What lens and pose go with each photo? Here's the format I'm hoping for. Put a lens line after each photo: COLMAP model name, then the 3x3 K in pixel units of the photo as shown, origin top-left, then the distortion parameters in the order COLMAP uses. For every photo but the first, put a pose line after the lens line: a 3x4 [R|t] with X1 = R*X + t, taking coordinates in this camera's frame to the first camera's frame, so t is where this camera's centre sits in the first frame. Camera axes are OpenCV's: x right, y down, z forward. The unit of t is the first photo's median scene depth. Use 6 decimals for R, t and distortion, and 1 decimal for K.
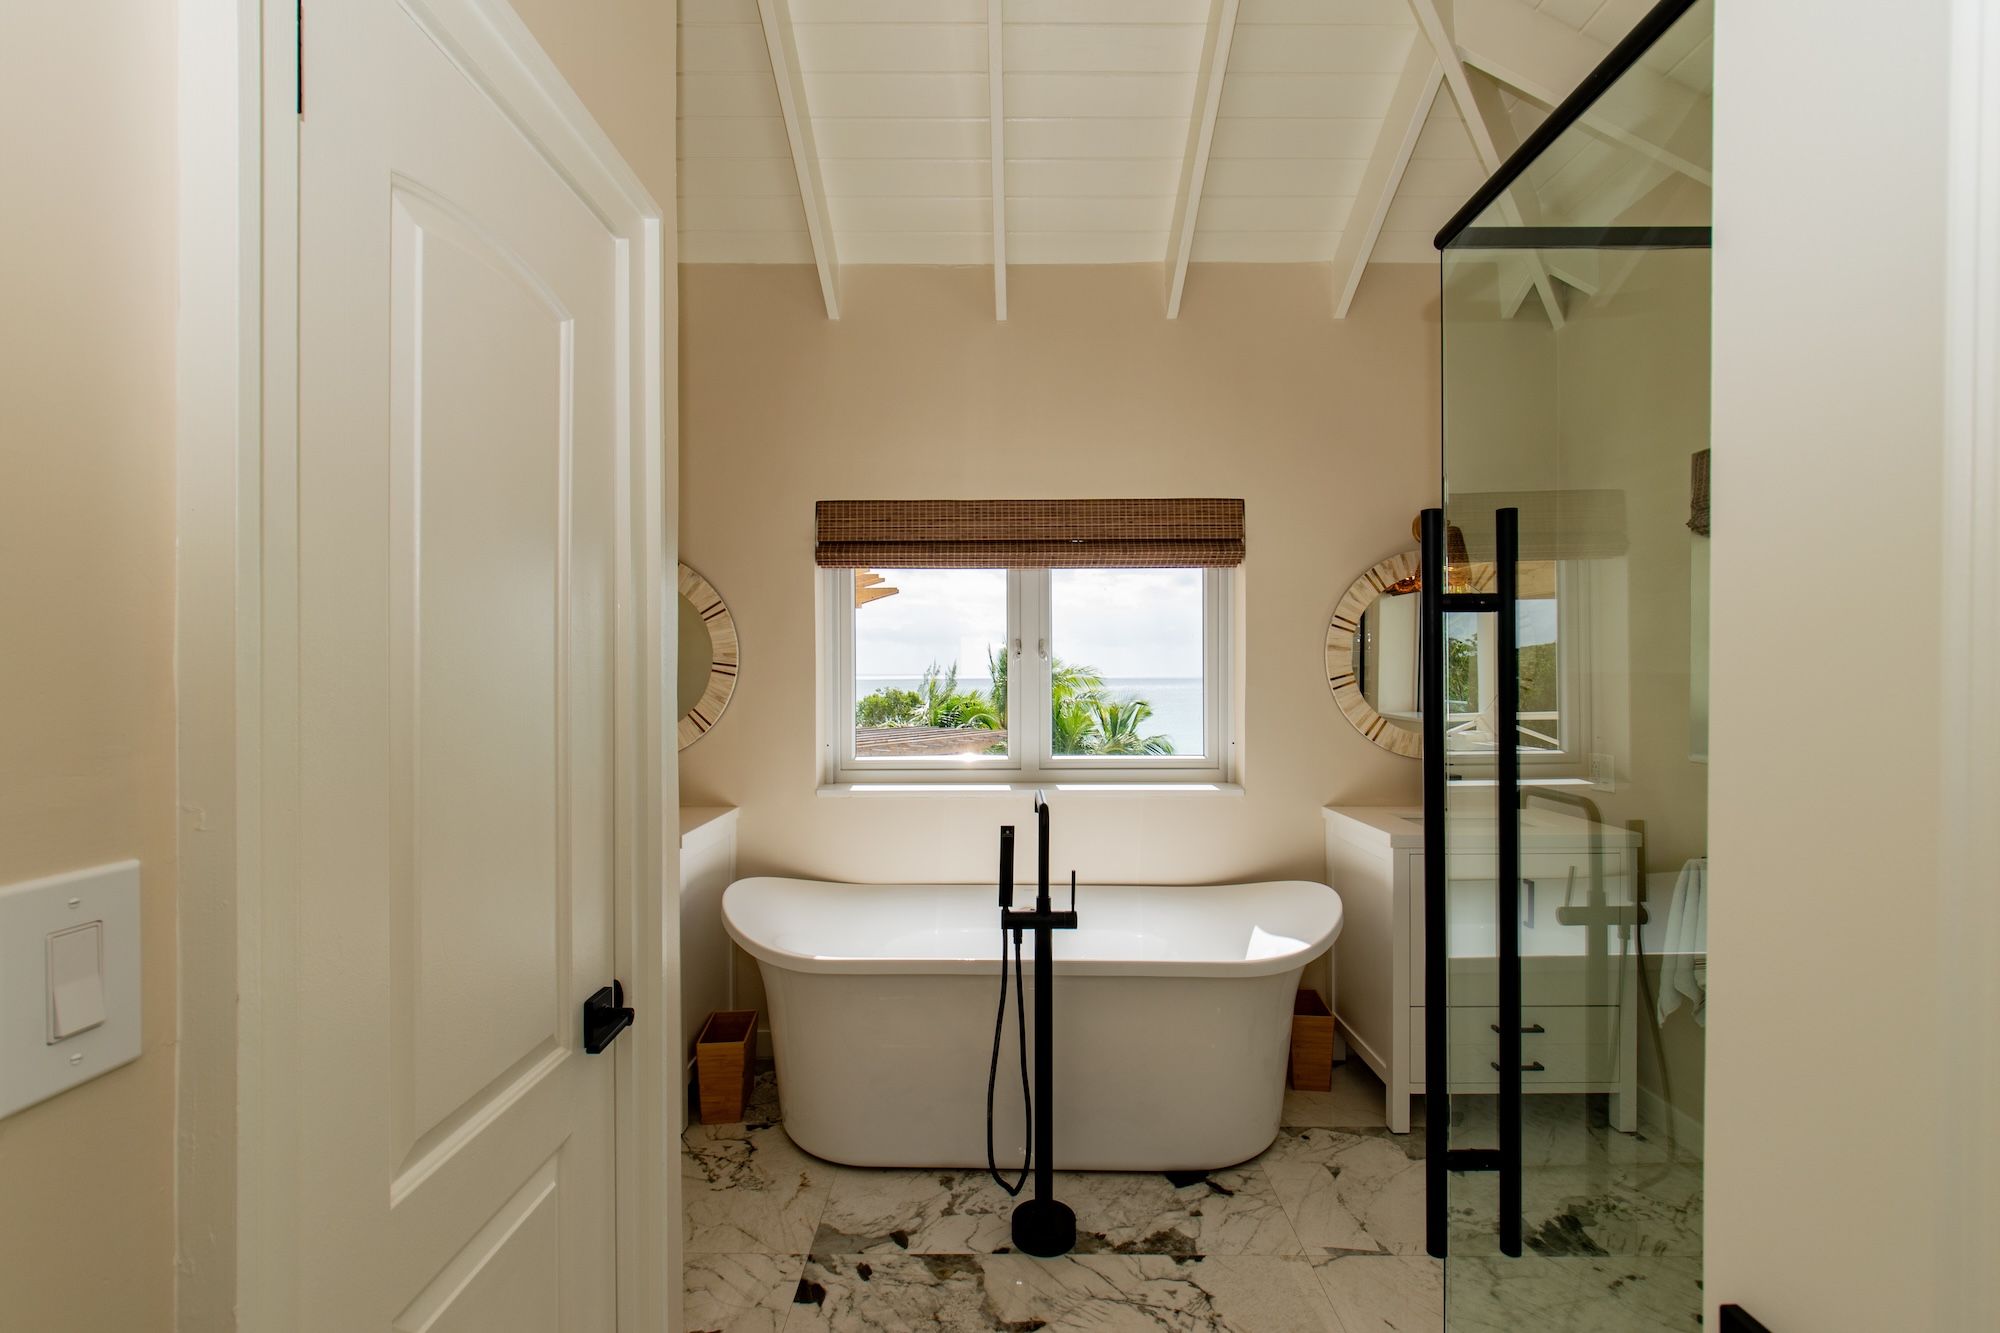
lens RADIAL K [[892.8, 0, 997.4], [0, 892.8, 673.4], [0, 0, 1]] dist [-0.003578, -0.001032]
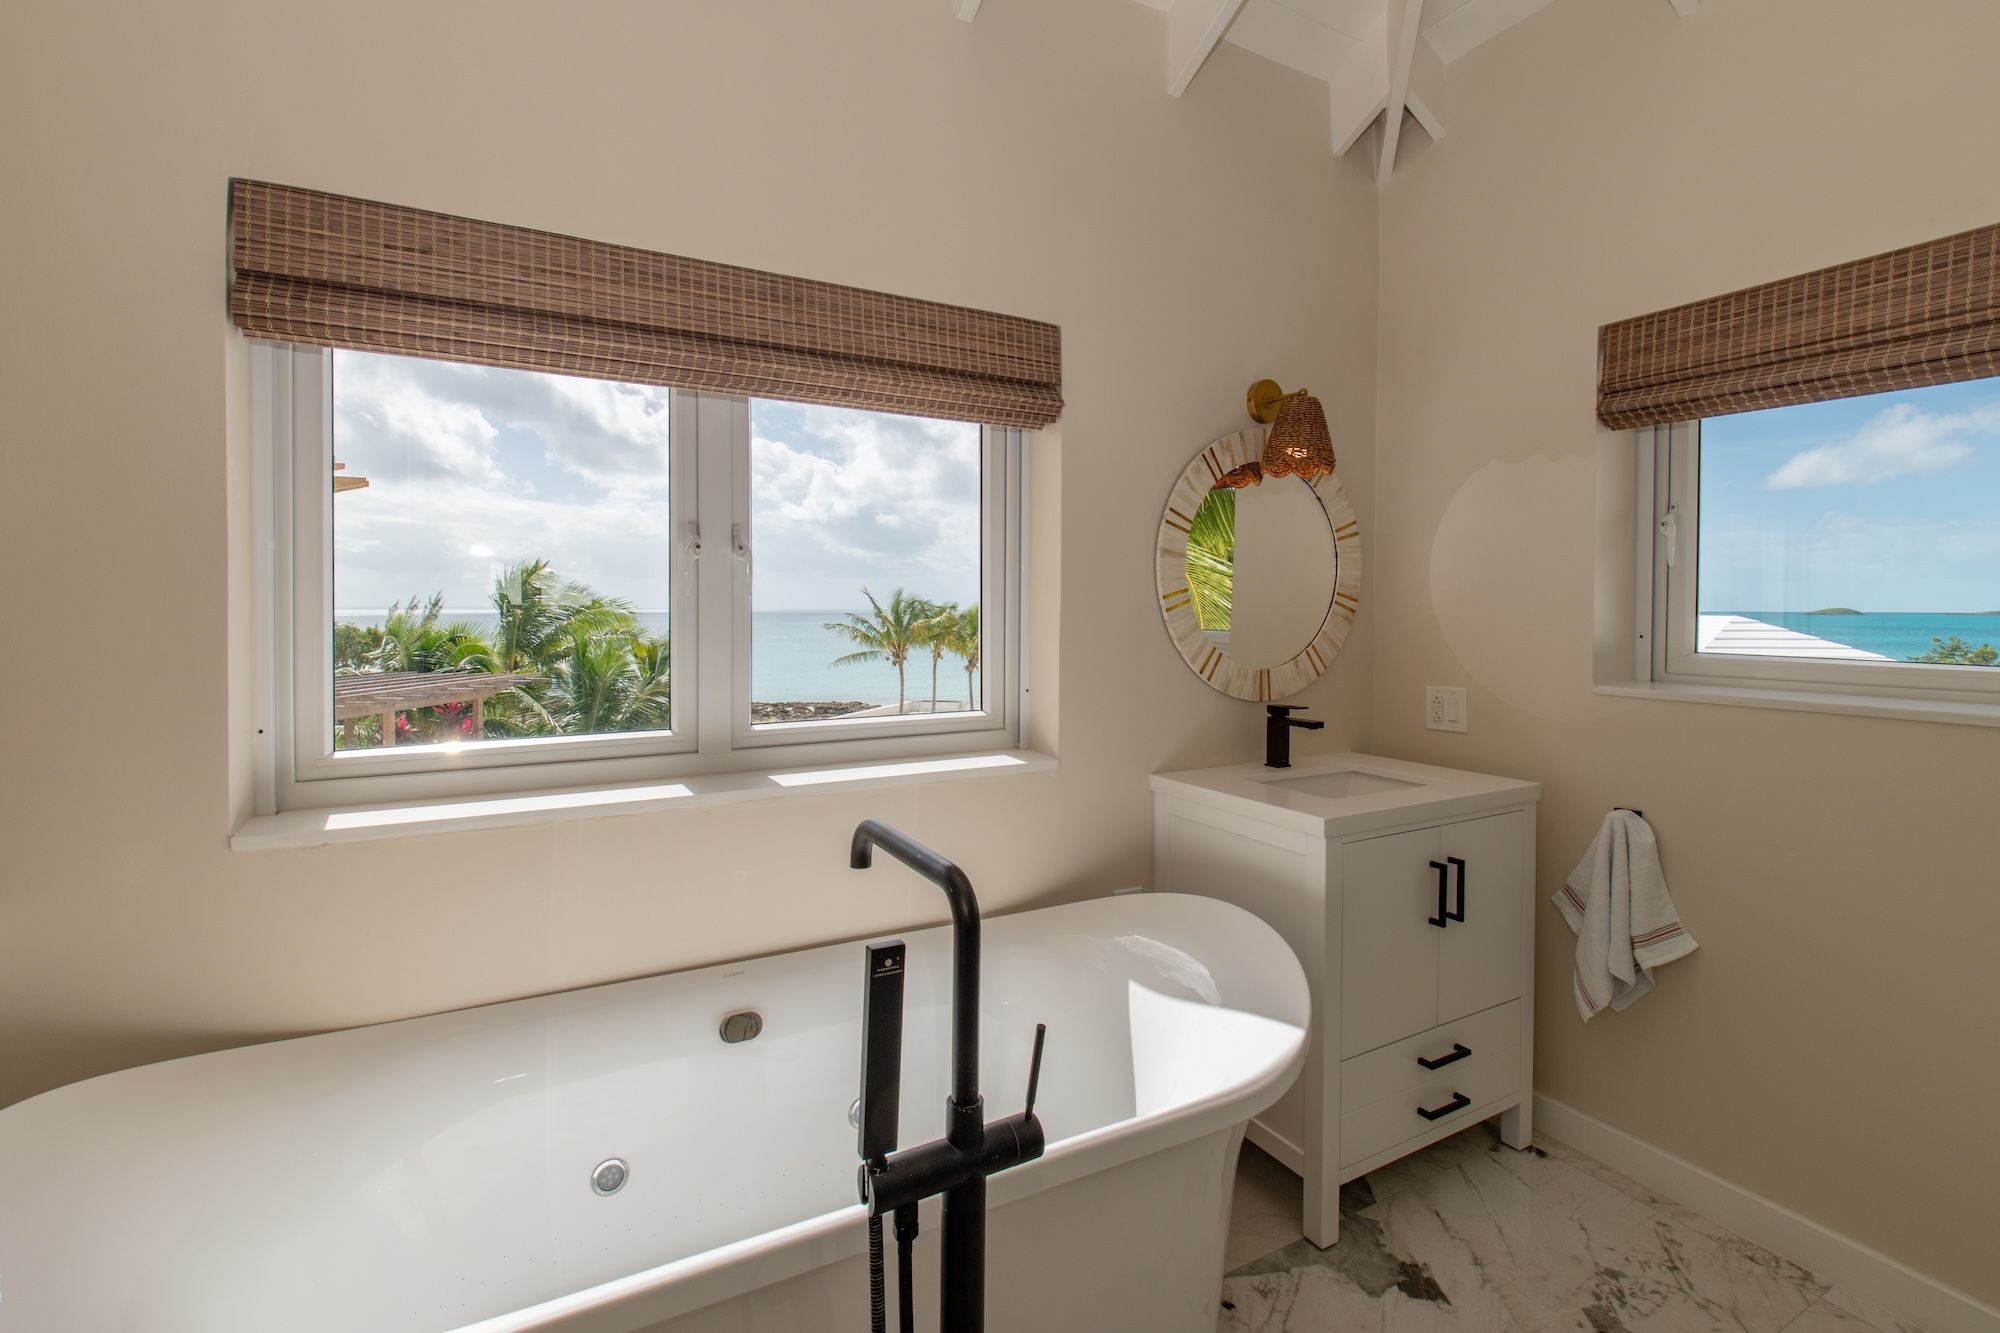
lens RADIAL K [[892.8, 0, 1011.4], [0, 892.8, 616.5], [0, 0, 1]] dist [-0.003578, -0.001032]
pose [[0.865121, 0.000336, 0.501564, -0.090992], [-0.004470, 0.999965, 0.007040, 0.017970], [-0.501544, -0.008333, 0.865092, 0.436167]]
